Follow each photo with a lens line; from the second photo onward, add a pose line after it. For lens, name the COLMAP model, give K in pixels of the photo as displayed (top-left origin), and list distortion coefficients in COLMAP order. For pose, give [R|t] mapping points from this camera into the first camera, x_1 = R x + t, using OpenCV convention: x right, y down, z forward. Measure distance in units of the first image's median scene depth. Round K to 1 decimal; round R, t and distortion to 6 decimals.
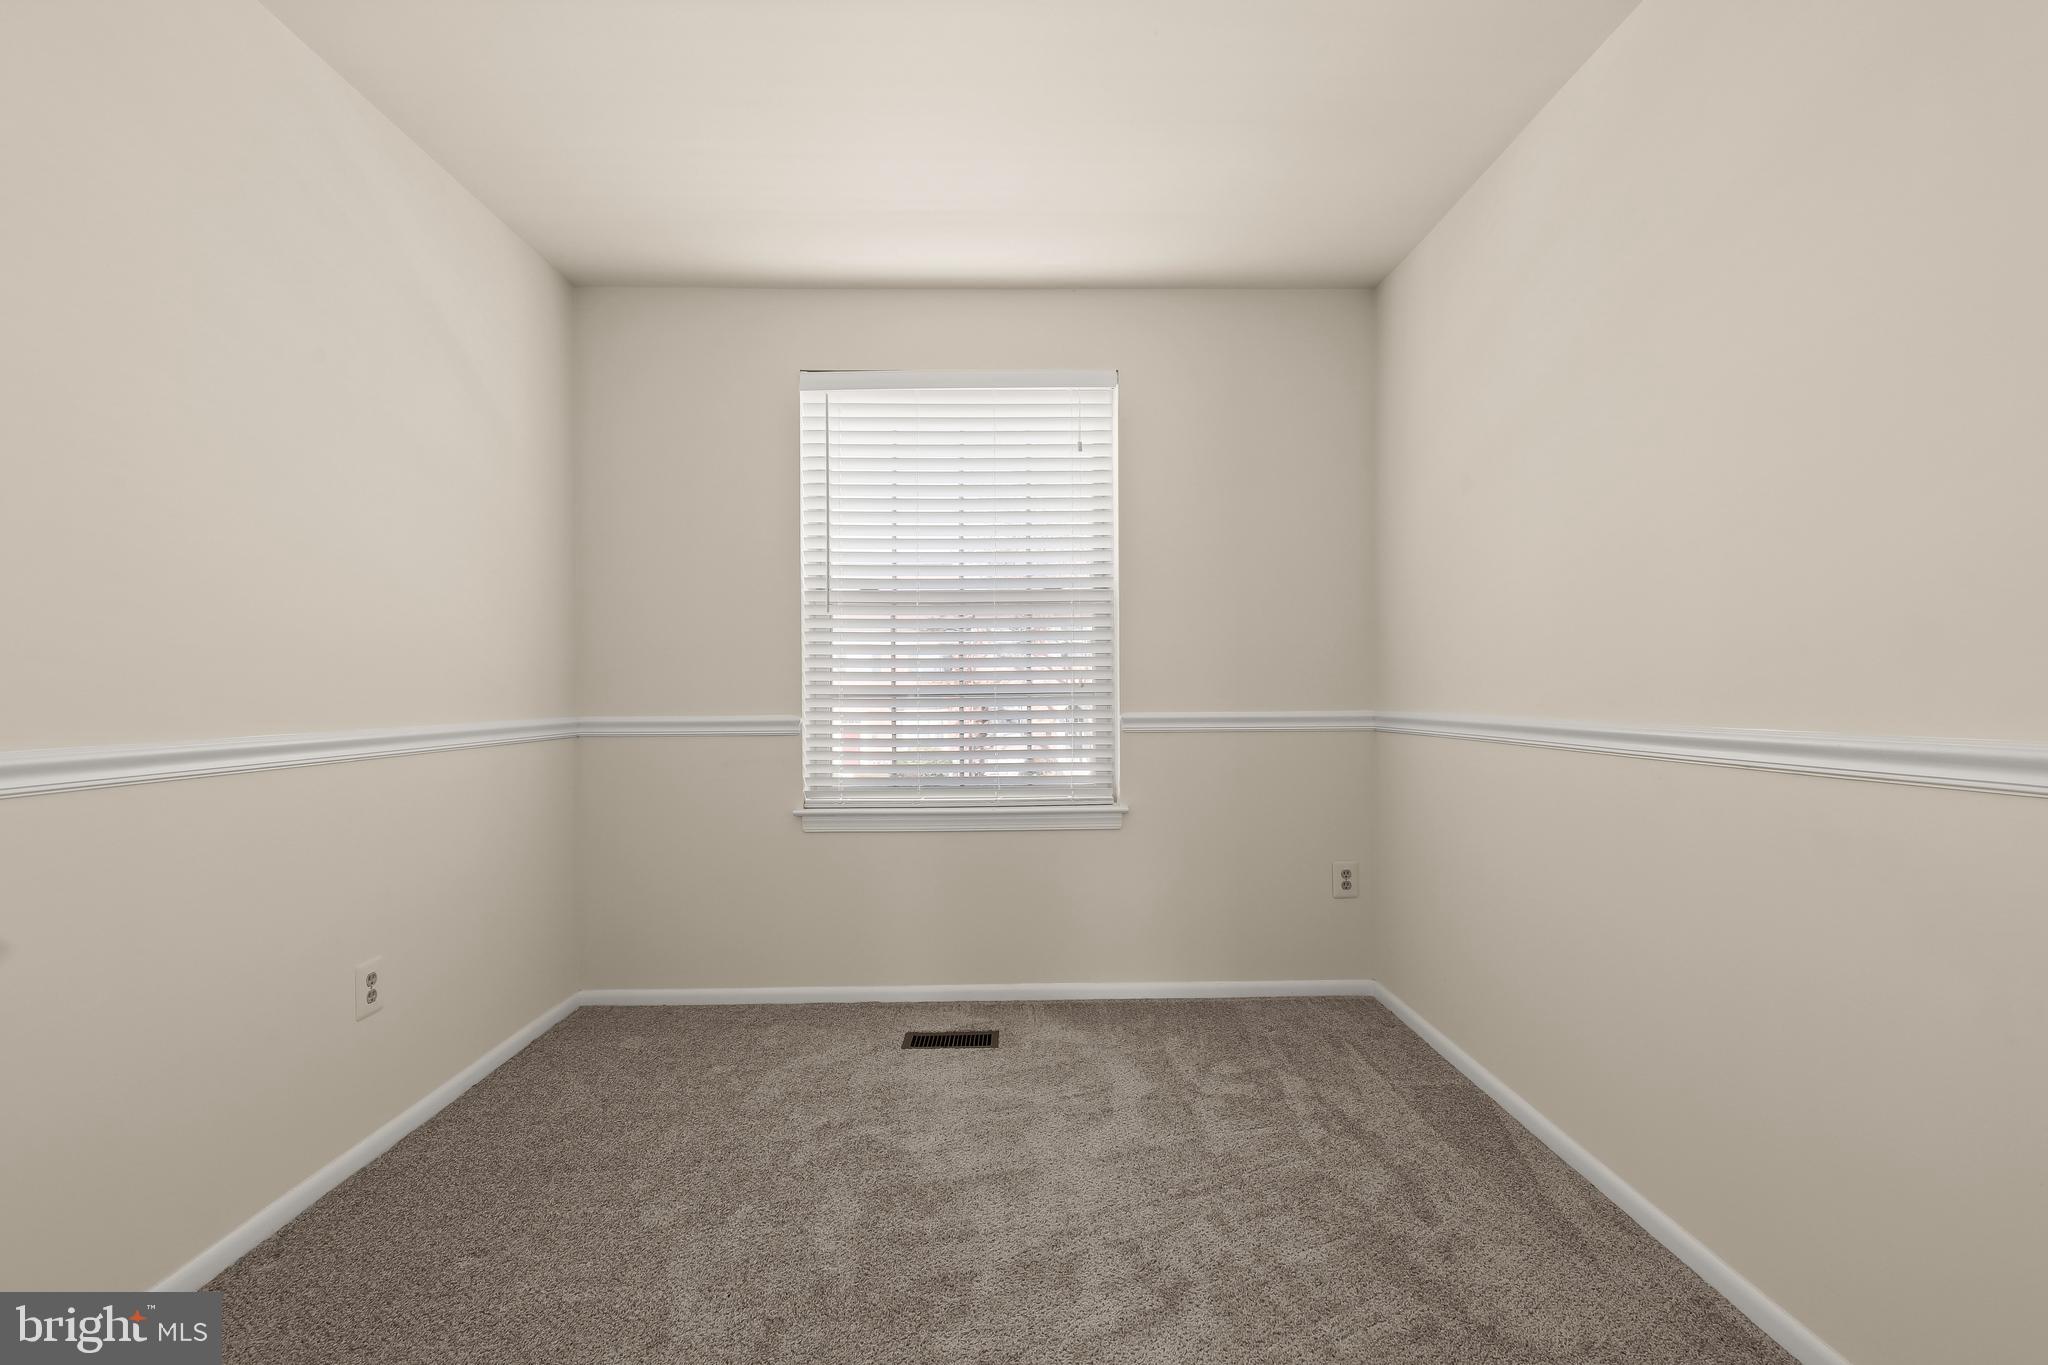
lens RADIAL K [[916.8, 0, 1015.0], [0, 916.8, 670.2], [0, 0, 1]] dist [-0.000605, 0.000440]
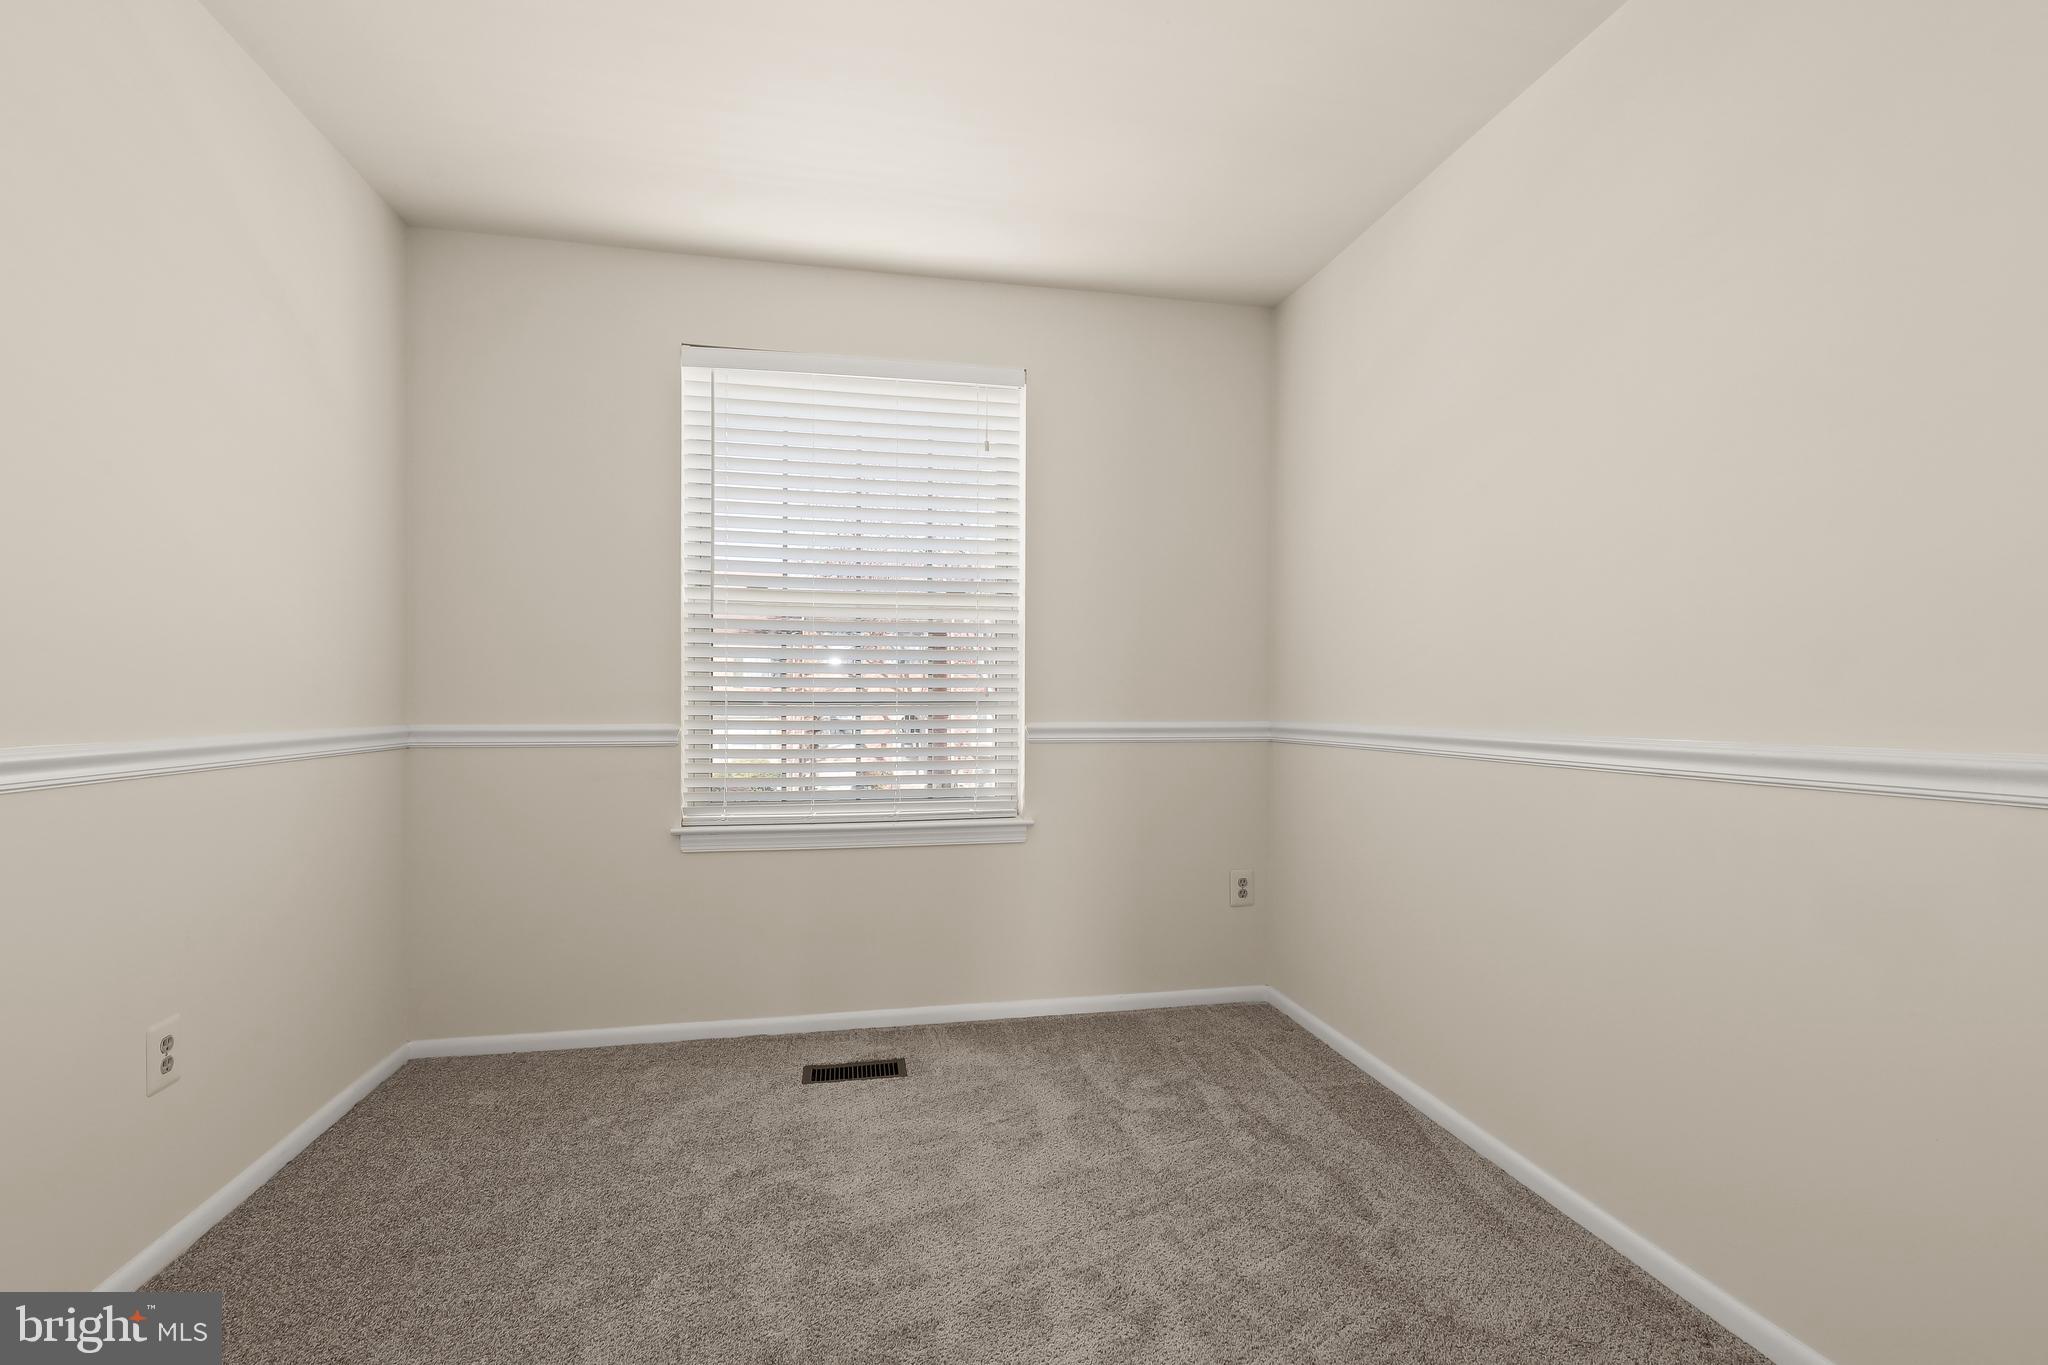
lens RADIAL K [[940.1, 0, 1024.0], [0, 940.1, 682.5], [0, 0, 1]] dist [-0.000228, 0.000320]
pose [[0.982588, 0.012055, 0.185405, -0.107775], [-0.012548, 0.999920, 0.001488, 0.003748], [-0.185372, -0.003788, 0.982661, 0.034175]]
